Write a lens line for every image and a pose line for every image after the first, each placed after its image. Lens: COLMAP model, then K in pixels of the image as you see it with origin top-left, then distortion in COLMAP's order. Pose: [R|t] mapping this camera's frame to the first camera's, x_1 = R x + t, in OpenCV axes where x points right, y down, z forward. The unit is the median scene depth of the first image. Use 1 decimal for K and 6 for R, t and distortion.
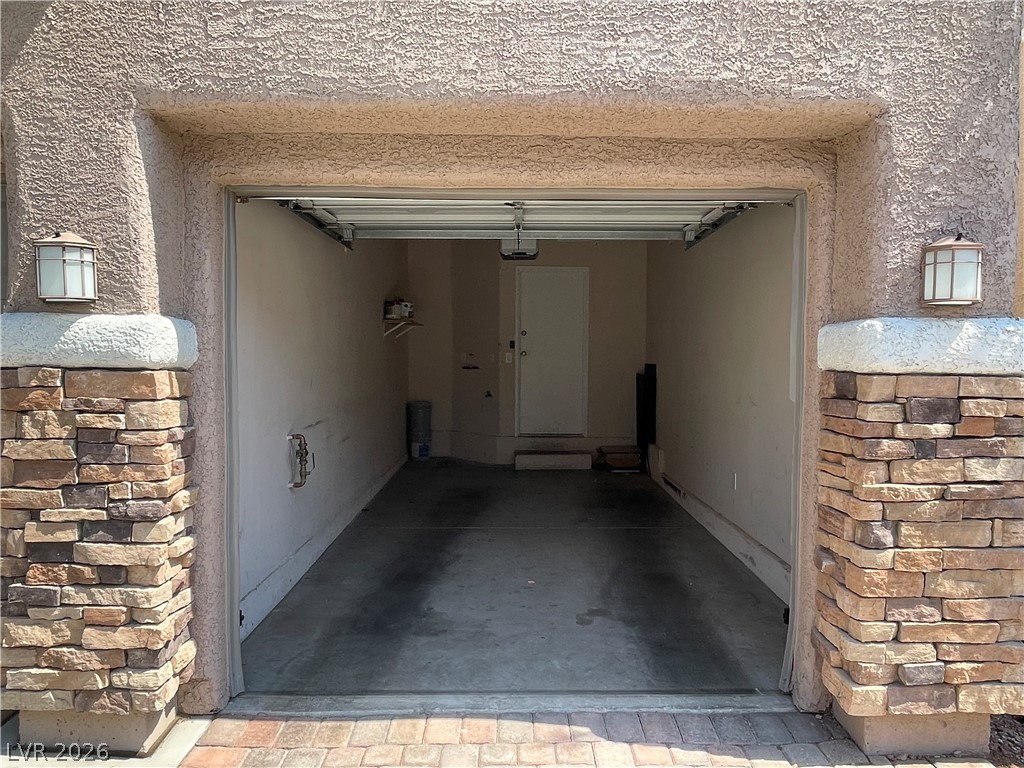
lens RADIAL K [[733.1, 0, 514.0], [0, 733.1, 386.4], [0, 0, 1]] dist [-0.001933, 0.001514]
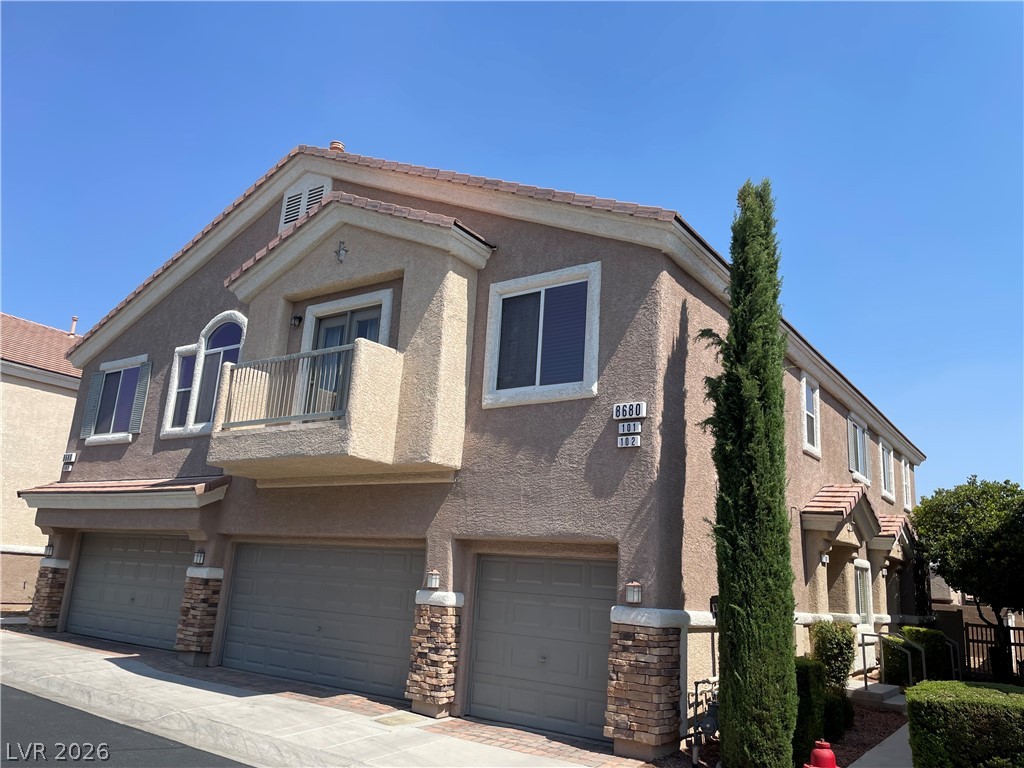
lens RADIAL K [[780.7, 0, 522.0], [0, 780.7, 379.1], [0, 0, 1]] dist [0.083570, -0.106446]
pose [[0.815304, -0.099197, -0.570473, 2.299546], [-0.077525, 0.957645, -0.277318, -0.055473], [0.573820, 0.270324, 0.773081, -2.294671]]
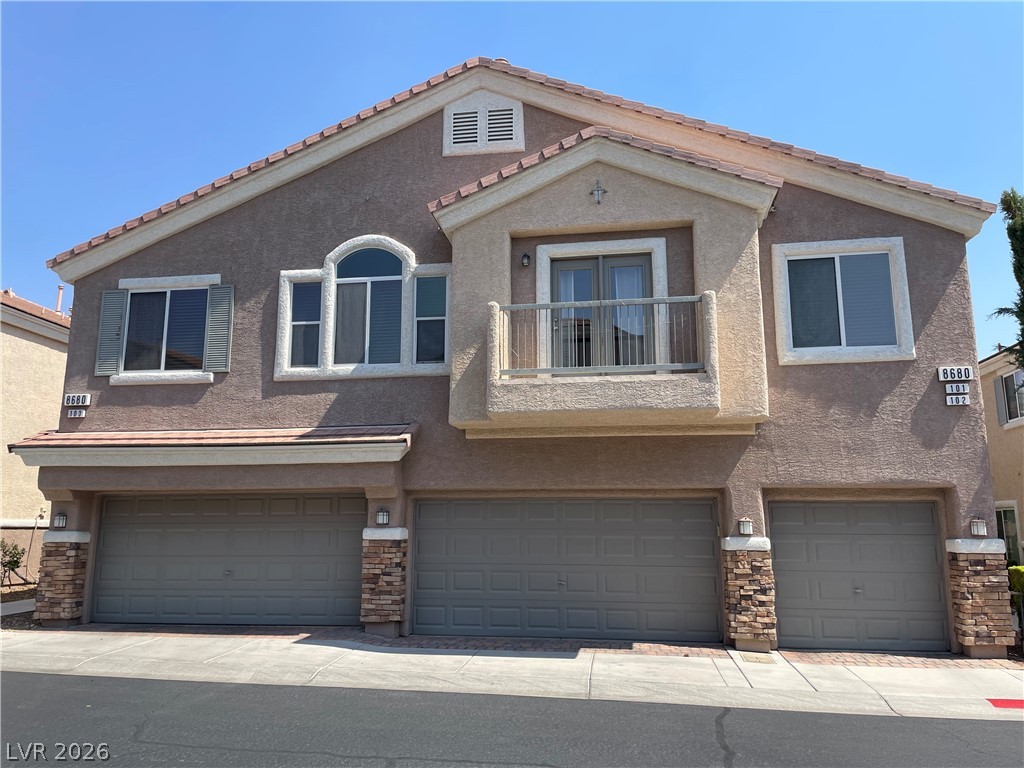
lens RADIAL K [[780.7, 0, 502.9], [0, 780.7, 376.1], [0, 0, 1]] dist [0.083570, -0.106446]
pose [[0.987453, -0.033668, -0.154281, -1.242403], [-0.001439, 0.975048, -0.221988, 0.003364], [0.157905, 0.219425, 0.962766, -3.687631]]
